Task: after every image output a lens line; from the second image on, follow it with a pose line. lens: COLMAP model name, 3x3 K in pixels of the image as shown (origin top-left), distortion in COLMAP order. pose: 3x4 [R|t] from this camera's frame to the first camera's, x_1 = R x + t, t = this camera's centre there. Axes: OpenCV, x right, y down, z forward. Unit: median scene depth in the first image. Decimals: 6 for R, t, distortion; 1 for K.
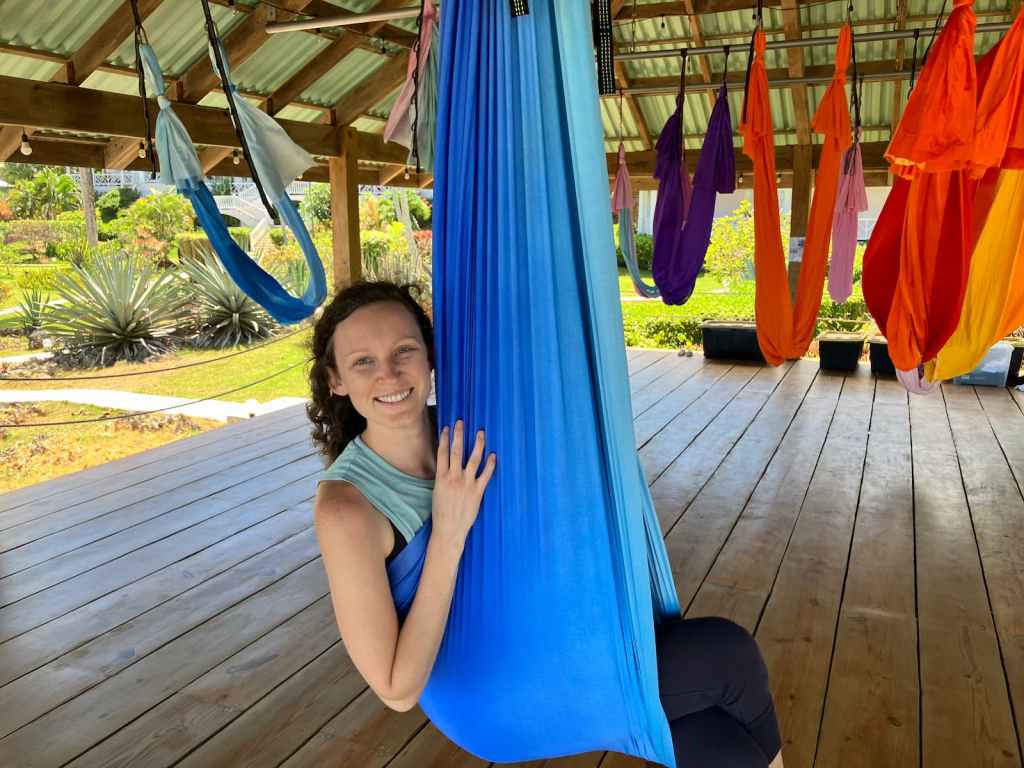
lens RADIAL K [[838.9, 0, 506.9], [0, 838.9, 389.1], [0, 0, 1]] dist [-0.009087, 0.011360]
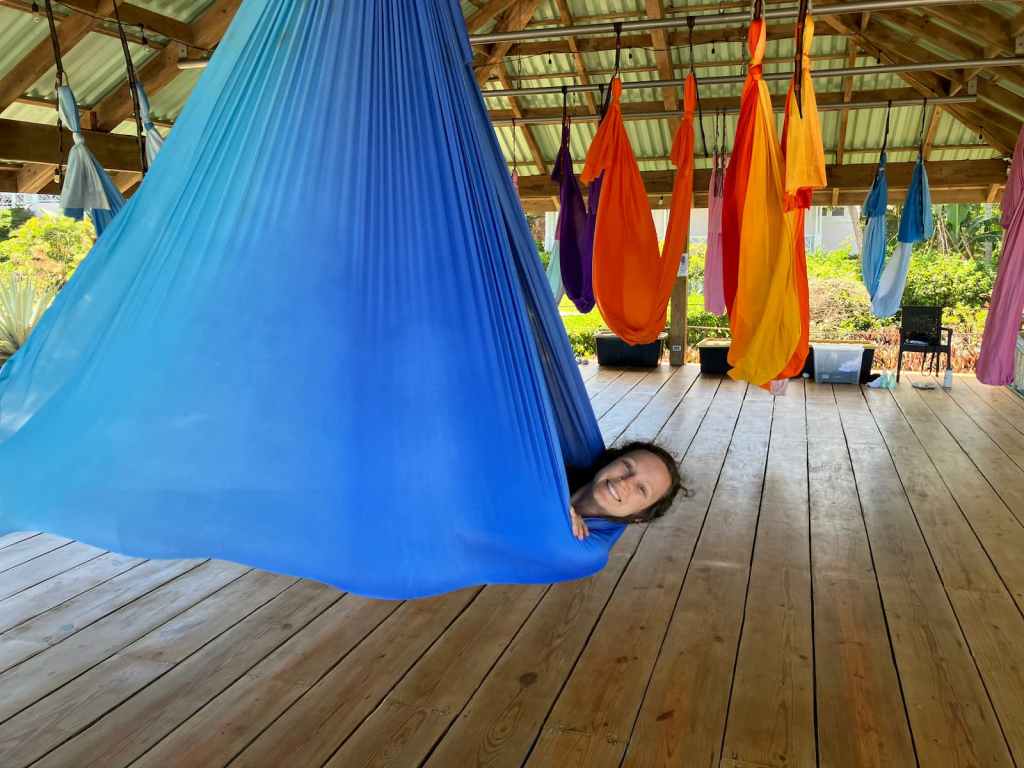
lens RADIAL K [[845.2, 0, 512.0], [0, 845.2, 384.0], [0, 0, 1]] dist [0.007994, -0.010682]
pose [[0.994253, -0.023618, 0.104421, 0.014854], [0.026609, 0.999272, -0.027343, 0.019392], [-0.103699, 0.029965, 0.994157, -0.102979]]
